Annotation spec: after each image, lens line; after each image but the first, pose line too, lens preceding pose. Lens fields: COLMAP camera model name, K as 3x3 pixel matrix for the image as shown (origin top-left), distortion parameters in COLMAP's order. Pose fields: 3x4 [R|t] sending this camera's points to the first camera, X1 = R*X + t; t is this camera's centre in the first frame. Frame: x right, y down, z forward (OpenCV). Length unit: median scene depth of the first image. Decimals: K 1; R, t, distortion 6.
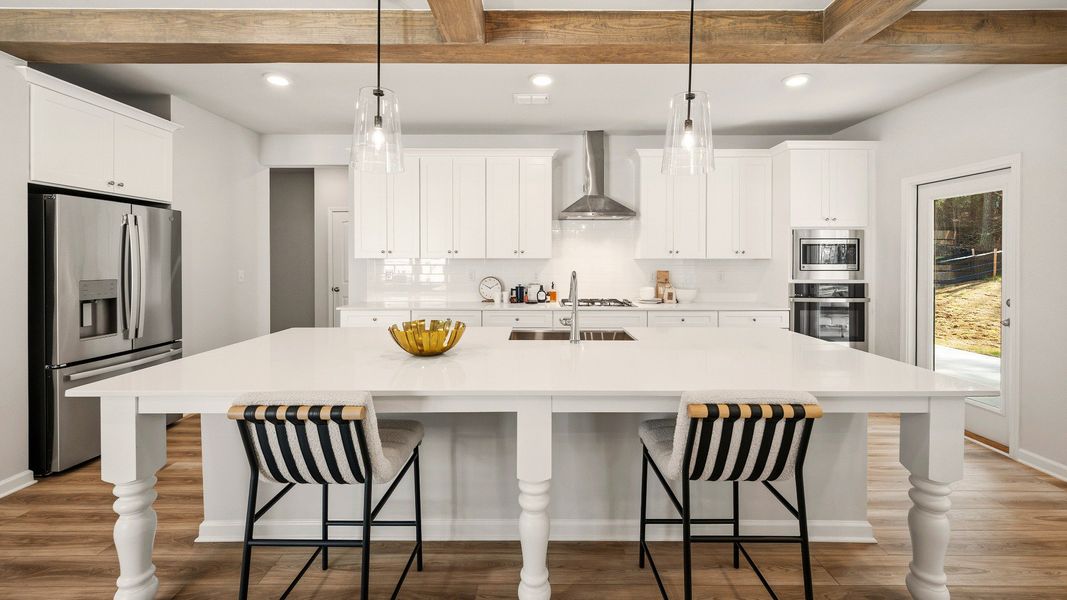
lens RADIAL K [[425.8, 0, 534.9], [0, 425.8, 264.5], [0, 0, 1]] dist [-0.000235, -0.000043]
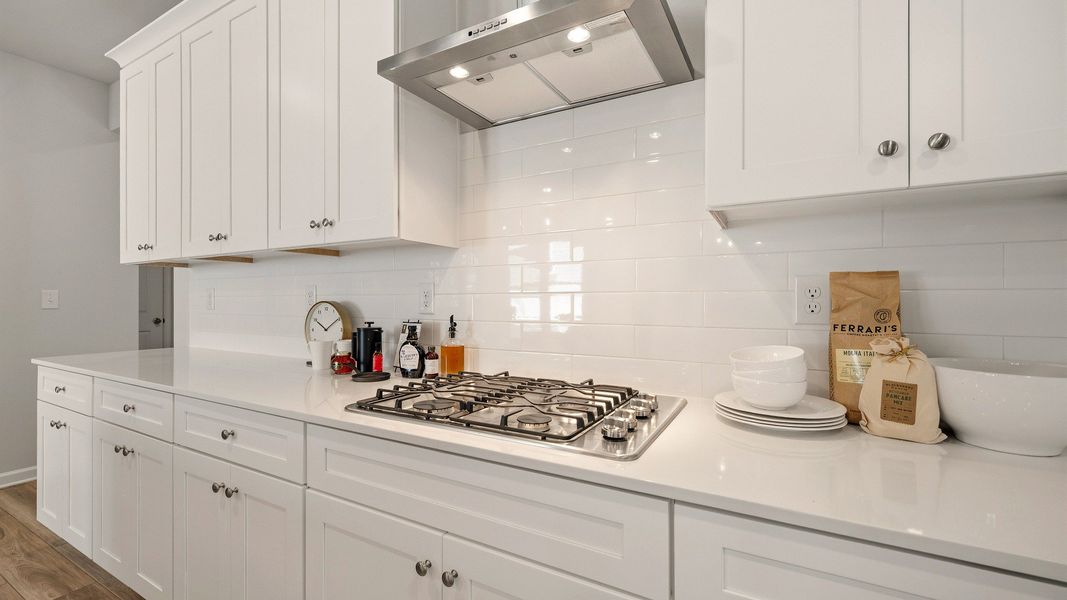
lens RADIAL K [[439.0, 0, 533.5], [0, 439.0, 300.0], [0, 0, 1]] dist [-0.000510, -0.000050]
pose [[0.875675, -0.002421, -0.482895, 0.273738], [-0.001876, 0.999963, -0.008415, 0.032031], [0.482897, 0.008274, 0.875638, 0.762342]]
